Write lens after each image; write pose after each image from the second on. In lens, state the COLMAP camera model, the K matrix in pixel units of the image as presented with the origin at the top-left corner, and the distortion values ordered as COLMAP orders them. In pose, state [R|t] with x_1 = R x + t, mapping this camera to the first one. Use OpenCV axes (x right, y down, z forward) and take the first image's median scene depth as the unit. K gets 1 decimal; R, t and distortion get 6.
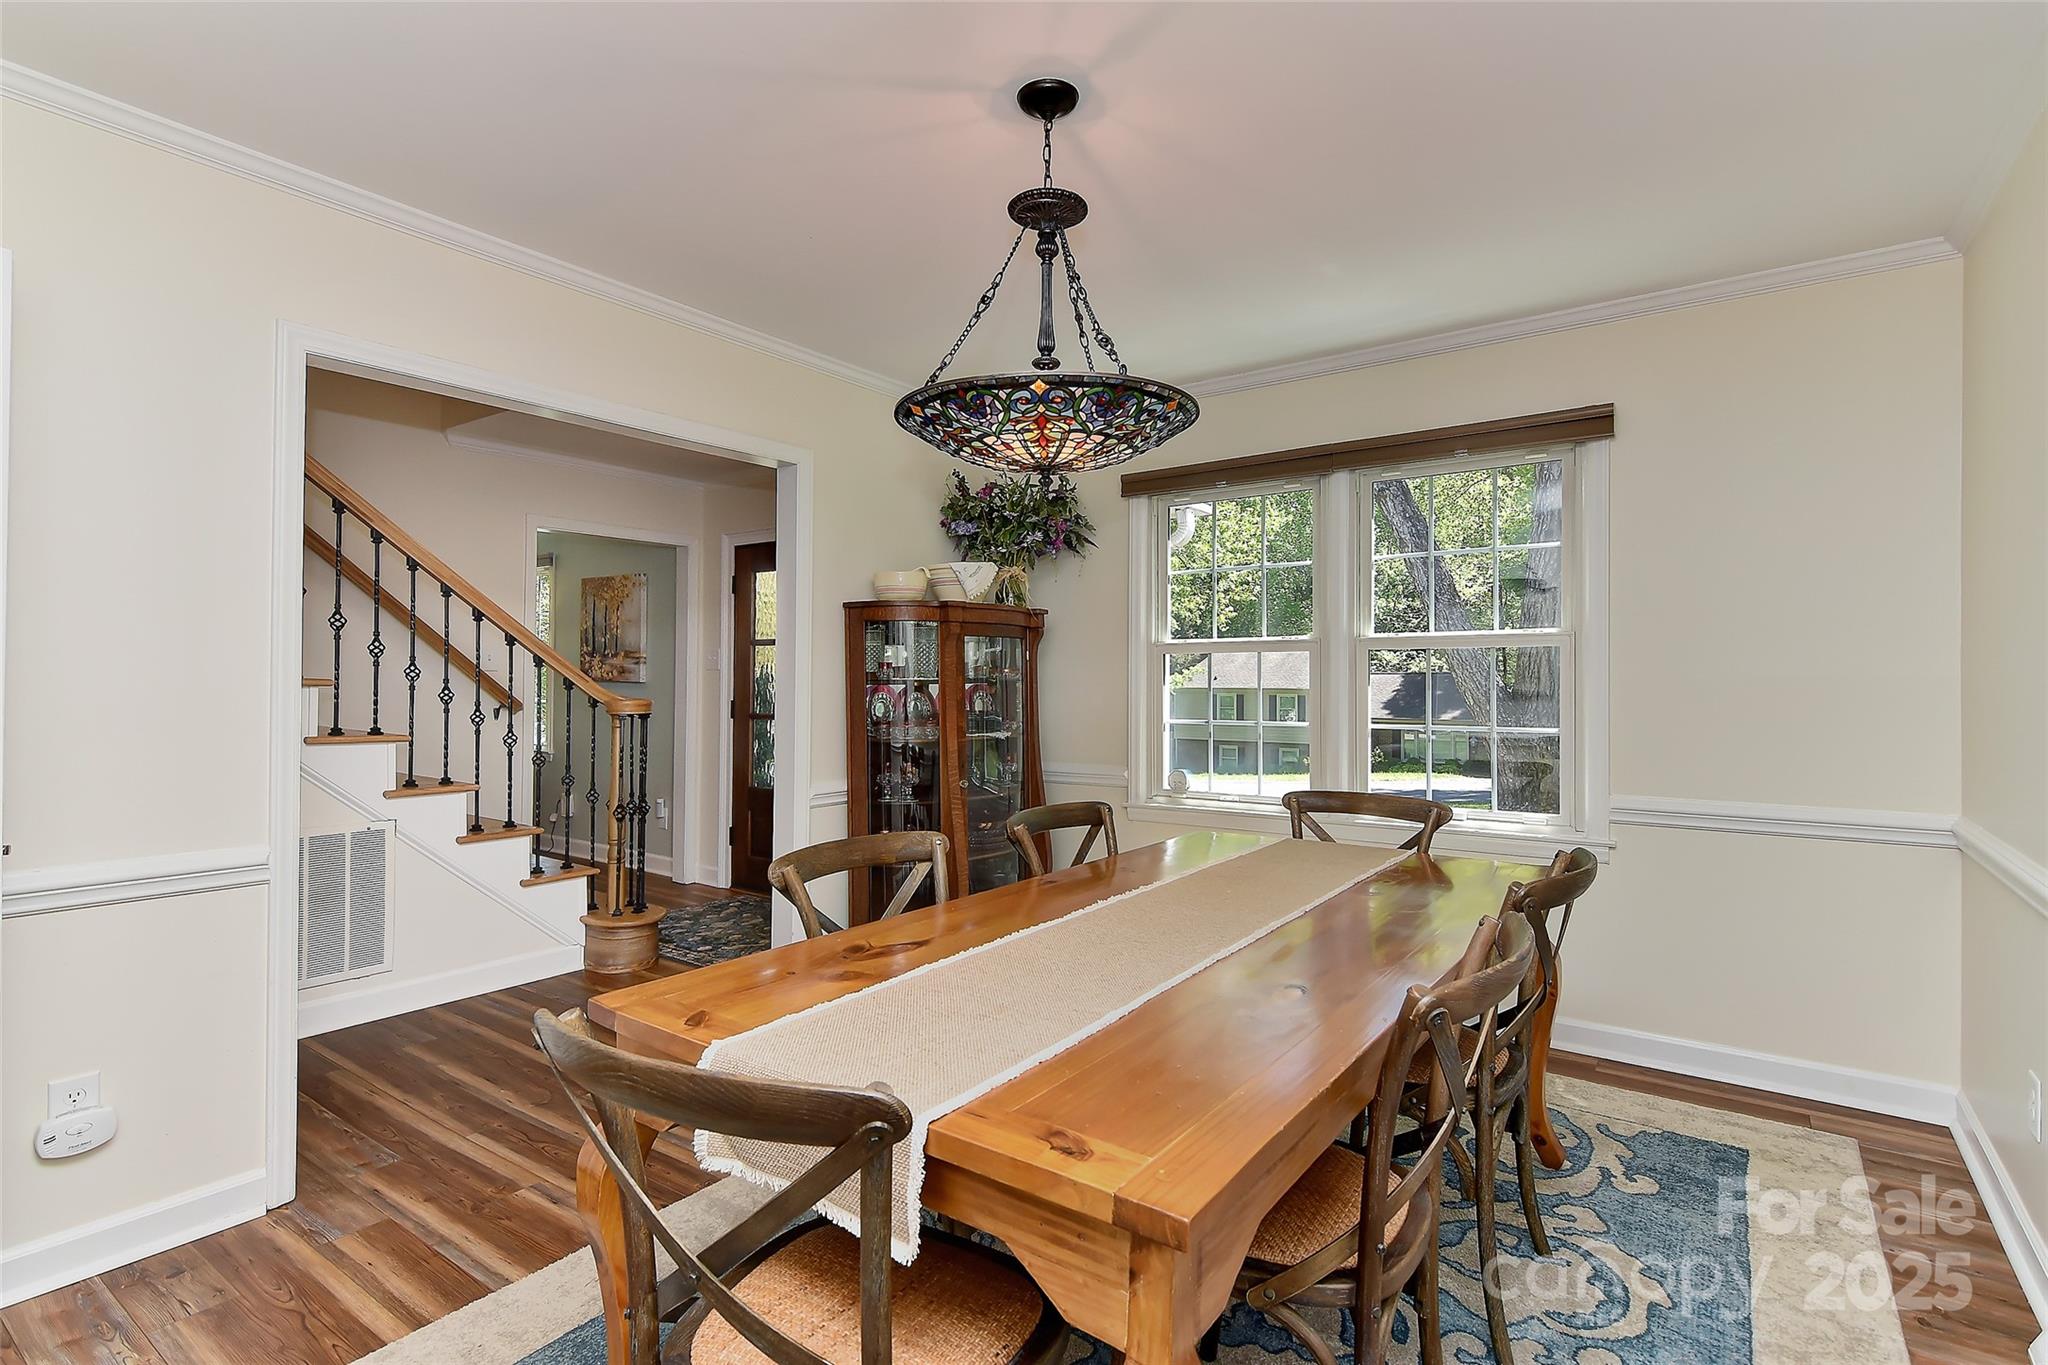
lens RADIAL K [[990.5, 0, 1024.0], [0, 990.5, 682.5], [0, 0, 1]] dist [-0.003324, -0.000440]
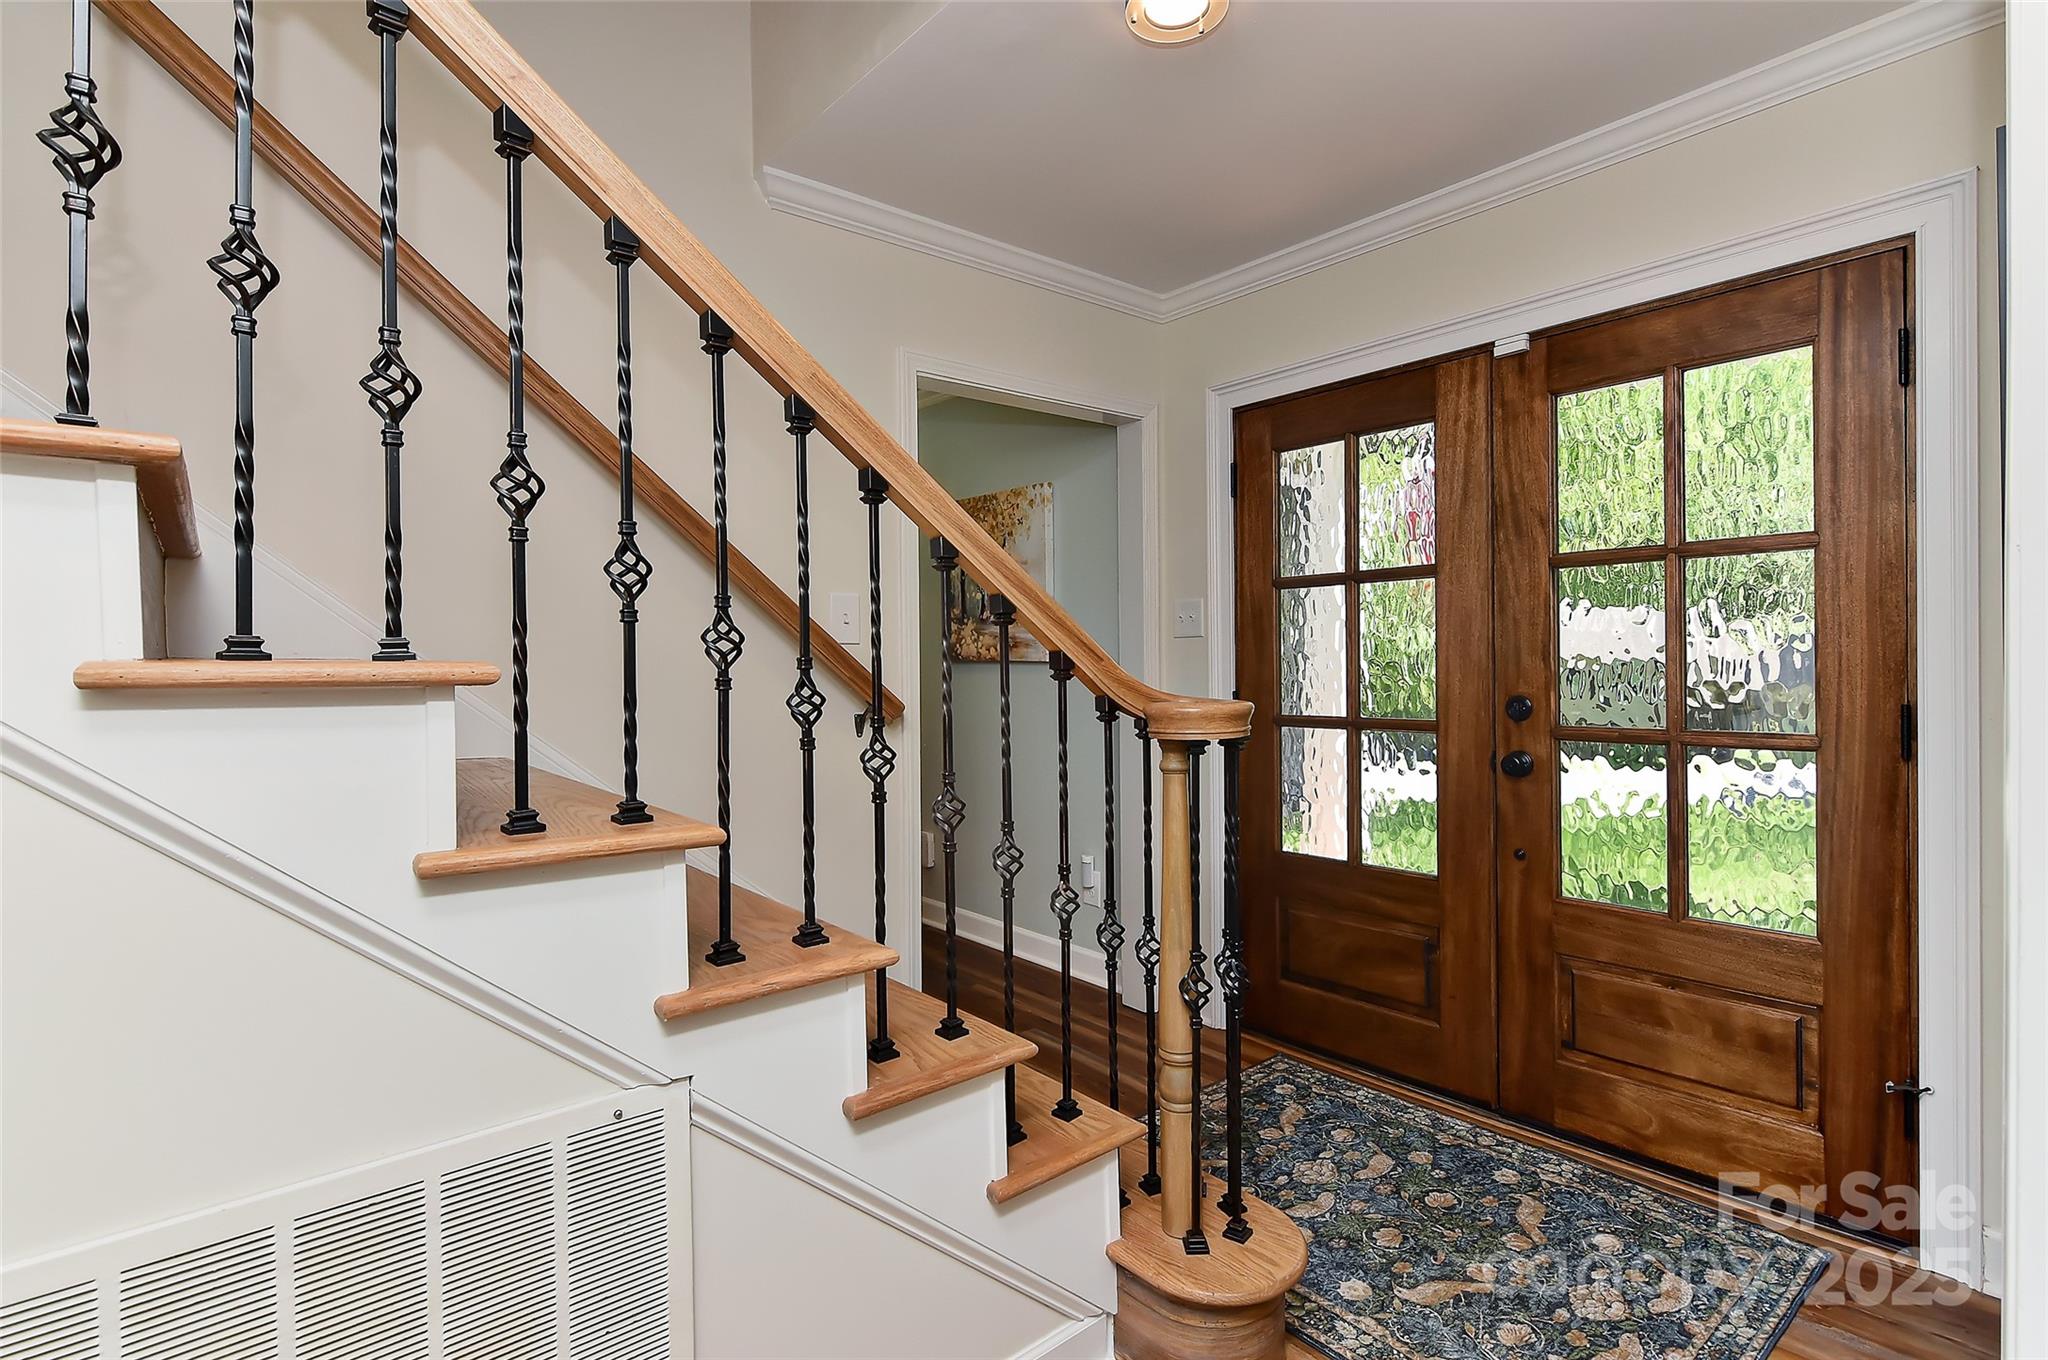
lens RADIAL K [[990.5, 0, 1024.0], [0, 990.5, 680.0], [0, 0, 1]] dist [-0.003324, -0.000440]
pose [[0.970279, -0.012632, -0.241658, -0.447043], [0.017418, 0.999692, 0.017676, 0.000065], [0.241360, -0.021359, 0.970200, 0.711205]]
